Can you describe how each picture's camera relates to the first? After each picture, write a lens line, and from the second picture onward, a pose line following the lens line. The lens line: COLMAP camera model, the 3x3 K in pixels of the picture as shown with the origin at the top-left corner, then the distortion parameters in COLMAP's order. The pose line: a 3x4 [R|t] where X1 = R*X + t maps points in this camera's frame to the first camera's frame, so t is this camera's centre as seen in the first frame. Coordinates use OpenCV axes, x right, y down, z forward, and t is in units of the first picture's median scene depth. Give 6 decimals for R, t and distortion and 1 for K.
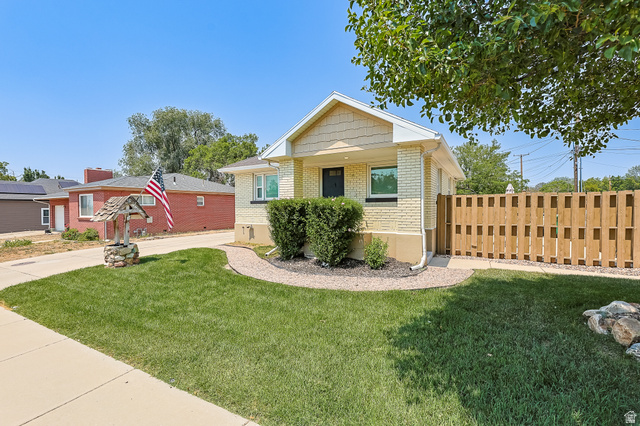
lens RADIAL K [[278.8, 0, 317.8], [0, 278.8, 215.3], [0, 0, 1]] dist [-0.000494, -0.000149]
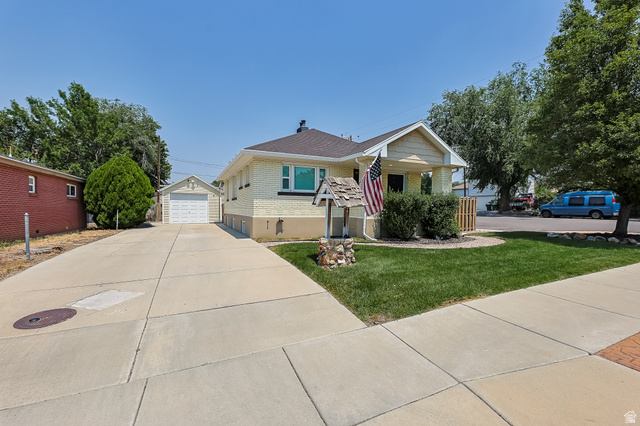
lens RADIAL K [[278.8, 0, 313.6], [0, 278.8, 209.4], [0, 0, 1]] dist [-0.000494, -0.000149]
pose [[0.606071, 0.009527, 0.795354, -1.283781], [0.007542, 0.999814, -0.017724, 0.033359], [-0.795375, 0.016740, 0.605887, 0.512175]]
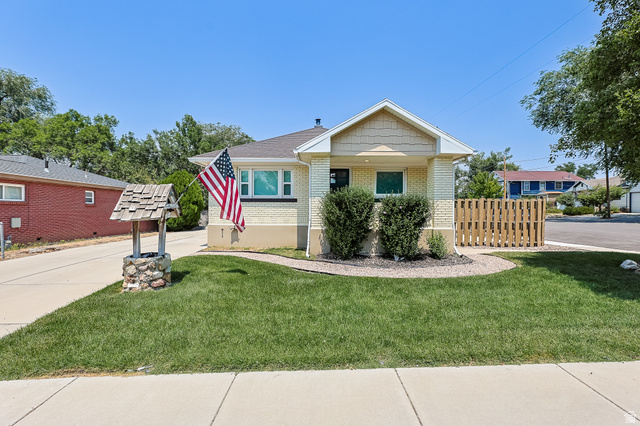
lens RADIAL K [[273.9, 0, 317.2], [0, 273.9, 212.4], [0, 0, 1]] dist [-0.004226, -0.000369]
pose [[0.874028, 0.004207, 0.485858, -0.614979], [0.004487, 0.999850, -0.016730, 0.010493], [-0.485856, 0.016802, 0.873878, 0.187328]]
